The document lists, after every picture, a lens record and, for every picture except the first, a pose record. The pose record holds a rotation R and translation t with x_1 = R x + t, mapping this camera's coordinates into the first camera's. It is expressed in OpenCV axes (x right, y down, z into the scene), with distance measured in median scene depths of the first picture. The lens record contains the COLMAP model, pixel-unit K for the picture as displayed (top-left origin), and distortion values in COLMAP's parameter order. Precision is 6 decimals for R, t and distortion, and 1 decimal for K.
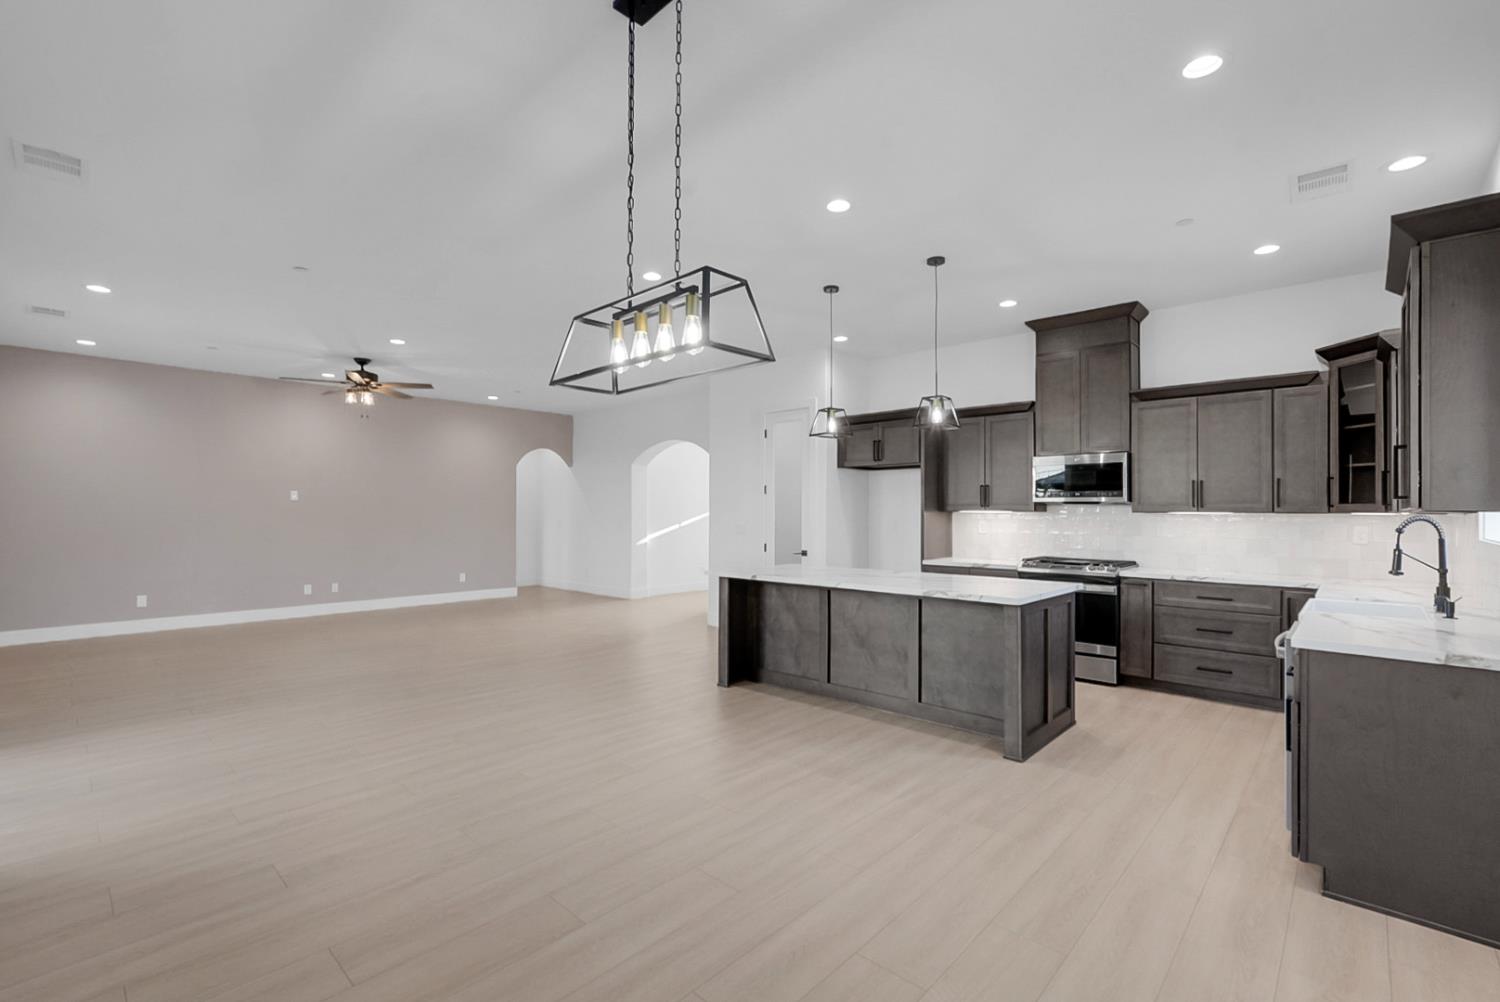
lens RADIAL K [[666.8, 0, 755.5], [0, 666.8, 496.6], [0, 0, 1]] dist [-0.008924, 0.003052]
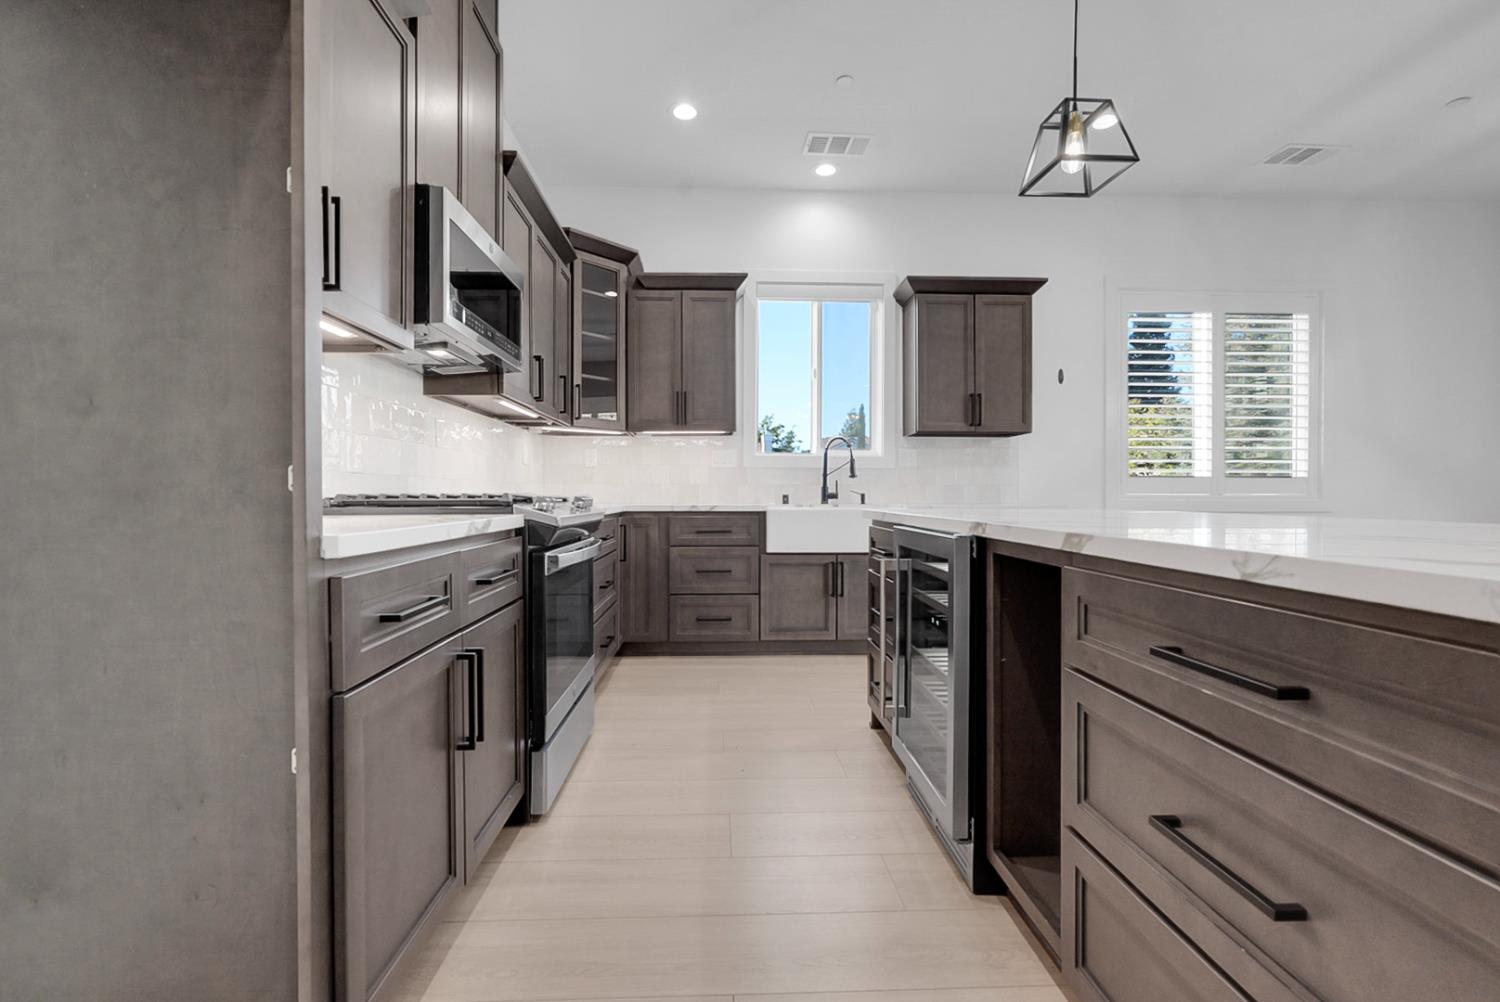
lens RADIAL K [[666.8, 0, 744.5], [0, 666.8, 500.0], [0, 0, 1]] dist [-0.008924, 0.003052]
pose [[-0.705258, -0.009808, 0.708883, 0.089961], [-0.022410, 0.999713, -0.008463, 0.107116], [-0.708597, -0.021855, -0.705275, 1.266453]]
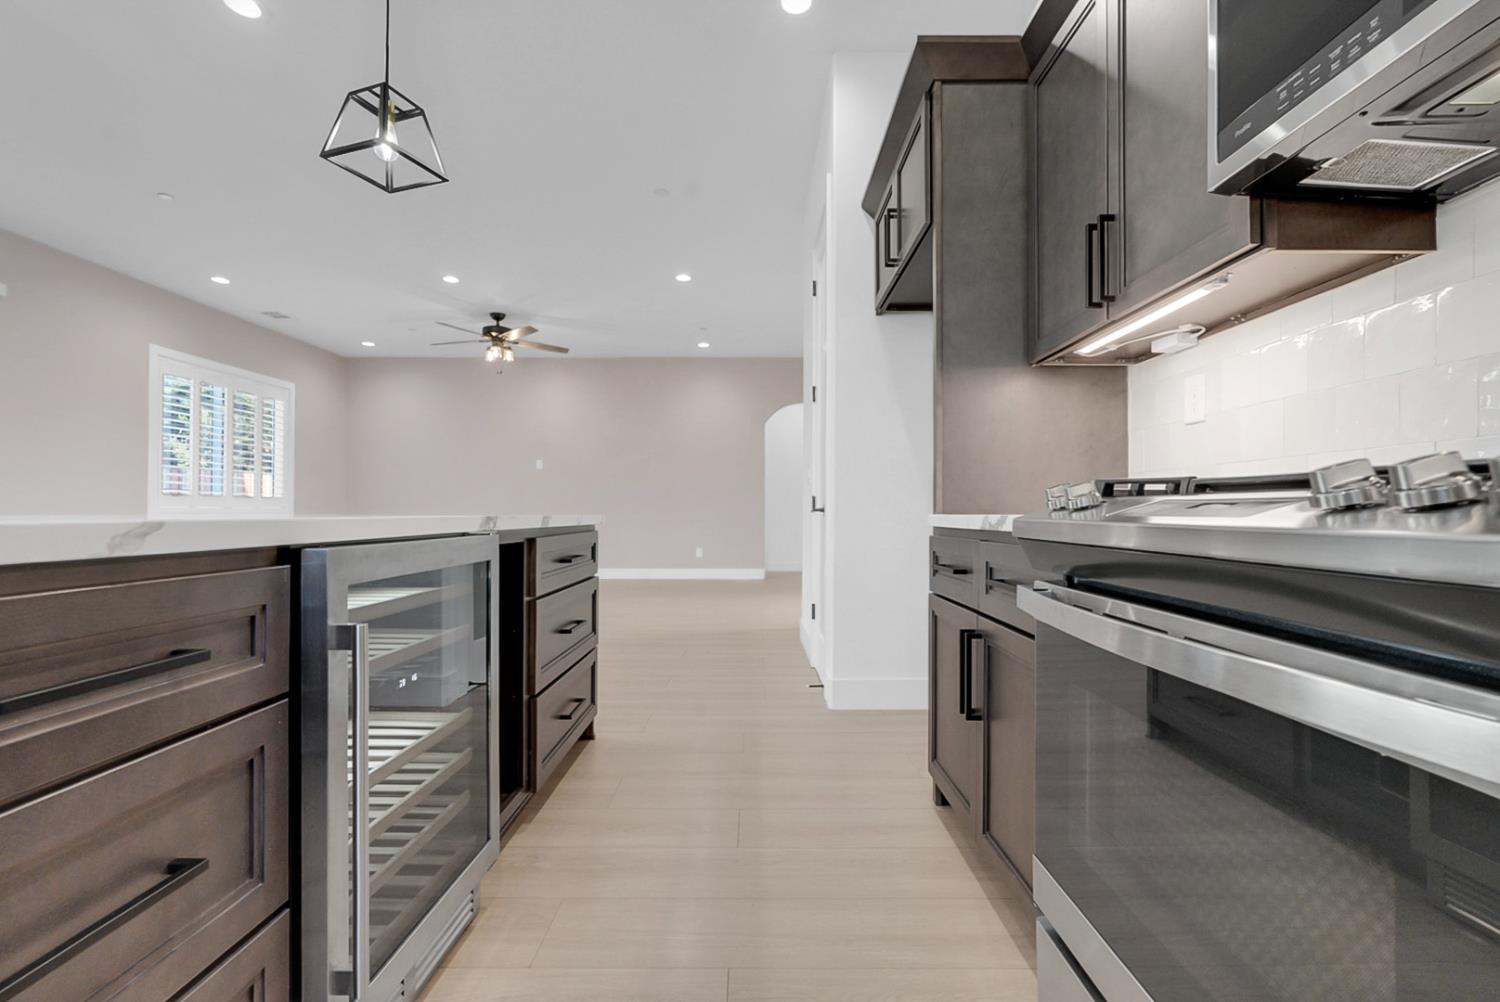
lens RADIAL K [[666.8, 0, 756.3], [0, 666.8, 503.4], [0, 0, 1]] dist [-0.008924, 0.003052]
pose [[0.673865, -0.010932, -0.738774, 0.522005], [0.019171, 0.999813, 0.002693, 0.102723], [0.738606, -0.015978, 0.673948, 0.866293]]
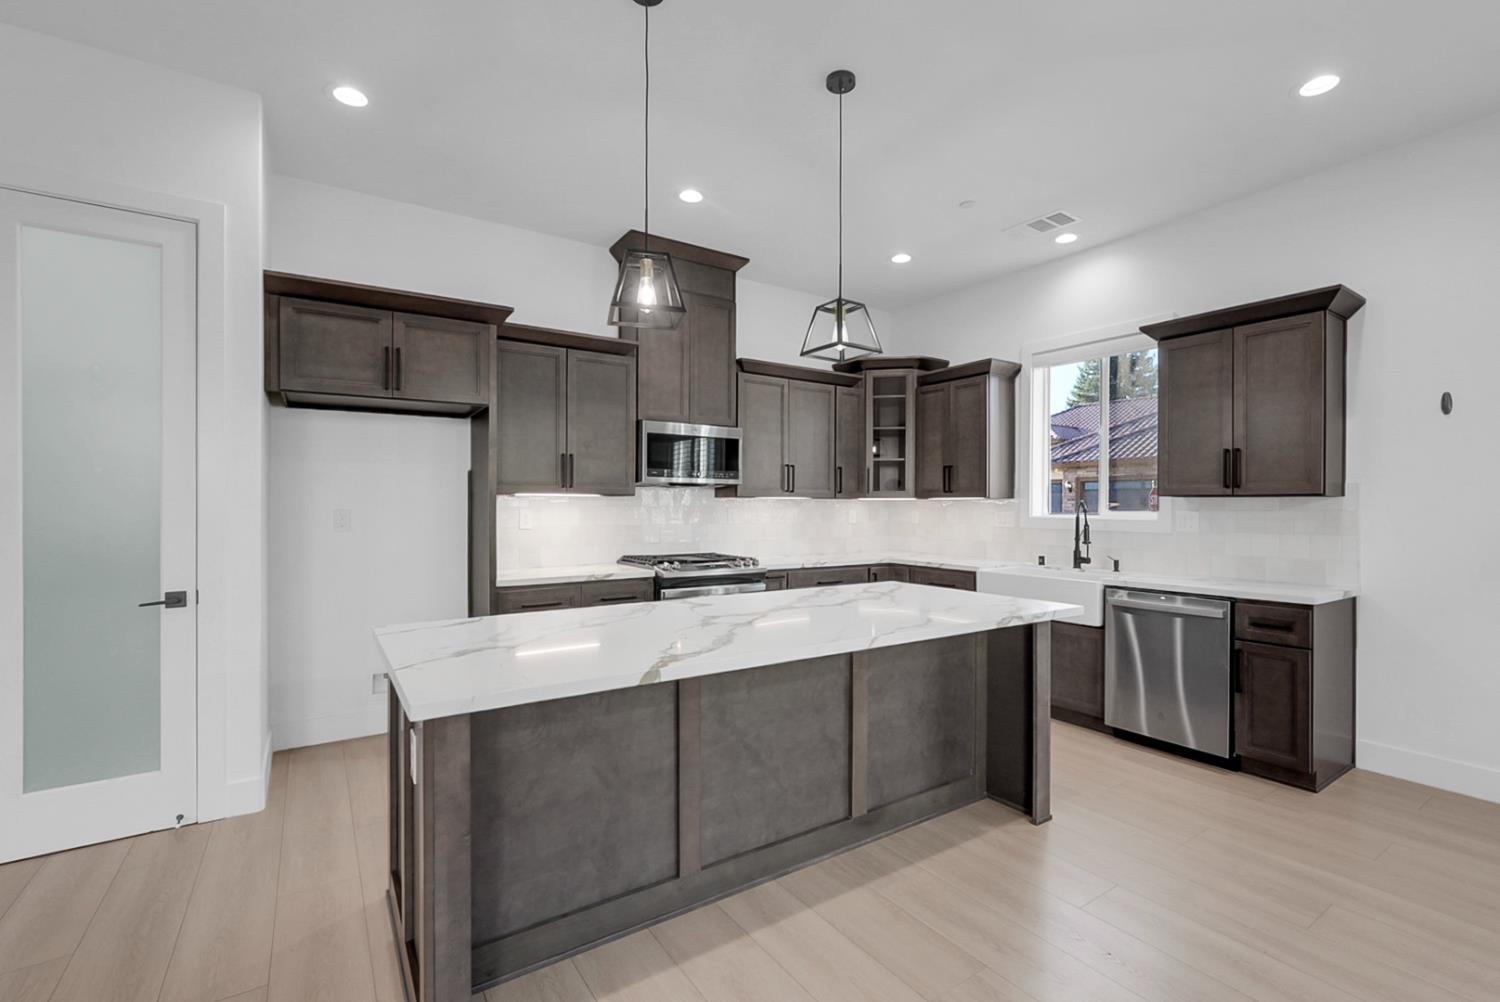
lens RADIAL K [[666.8, 0, 753.6], [0, 666.8, 500.8], [0, 0, 1]] dist [-0.008924, 0.003052]
pose [[0.237186, -0.000685, 0.971464, -0.295308], [-0.026918, 0.999611, 0.007277, 0.022669], [-0.971091, -0.027876, 0.237075, 0.794871]]
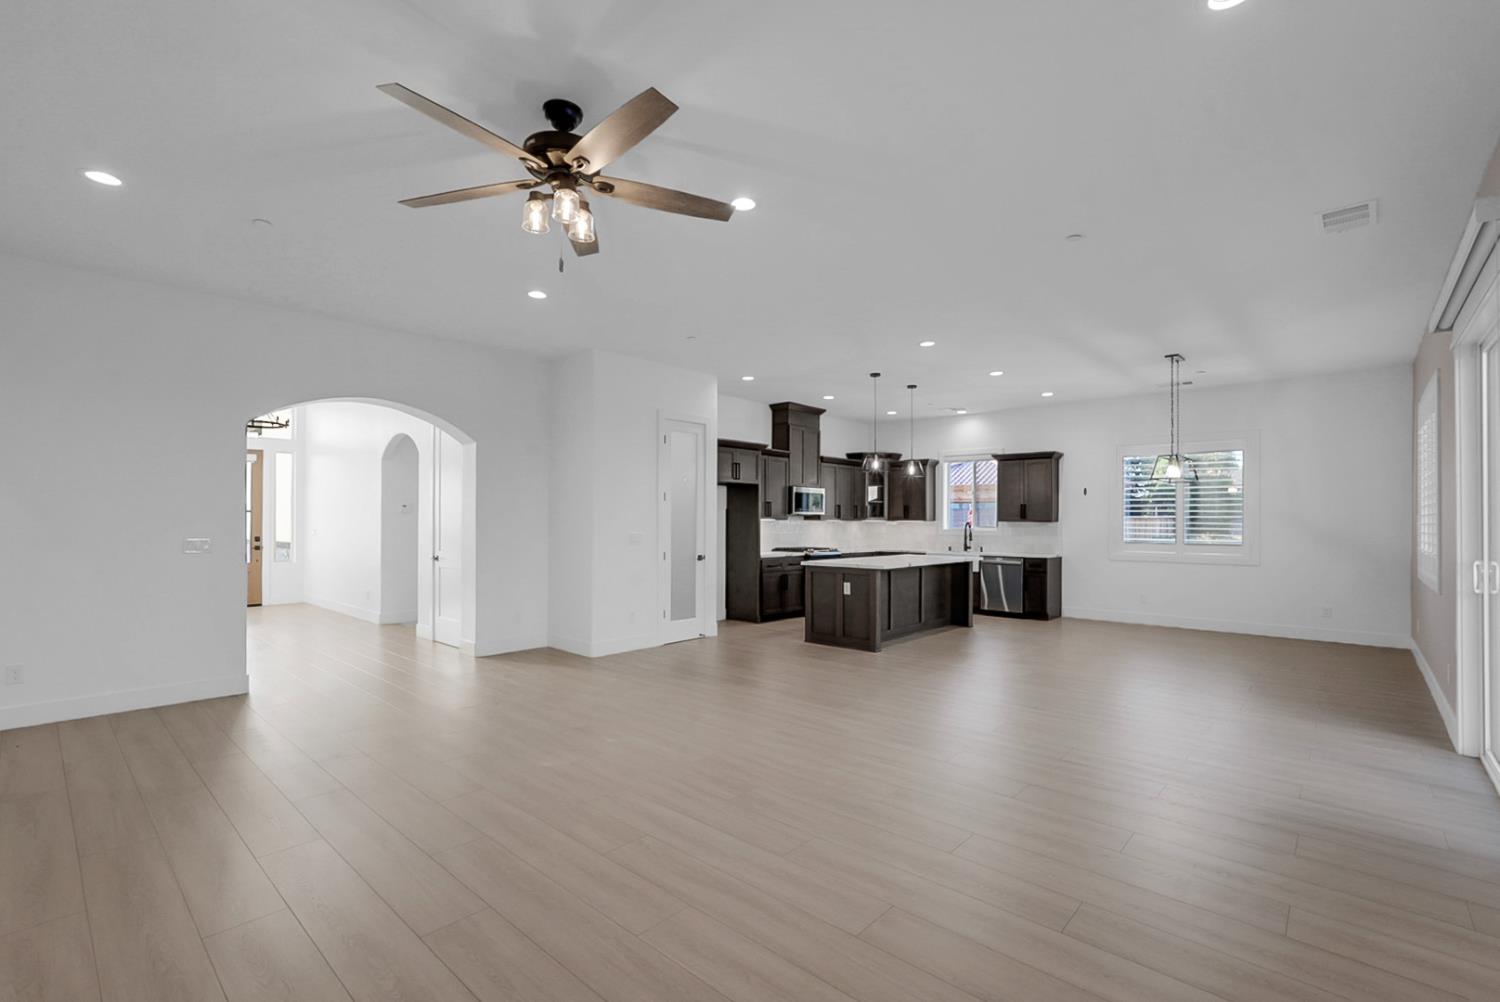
lens RADIAL K [[666.8, 0, 745.0], [0, 666.8, 507.1], [0, 0, 1]] dist [-0.008924, 0.003052]
pose [[0.003445, 0.016024, 0.999866, -1.380293], [-0.032063, 0.999359, -0.015906, 0.023589], [-0.999480, -0.032004, 0.003957, 1.250935]]
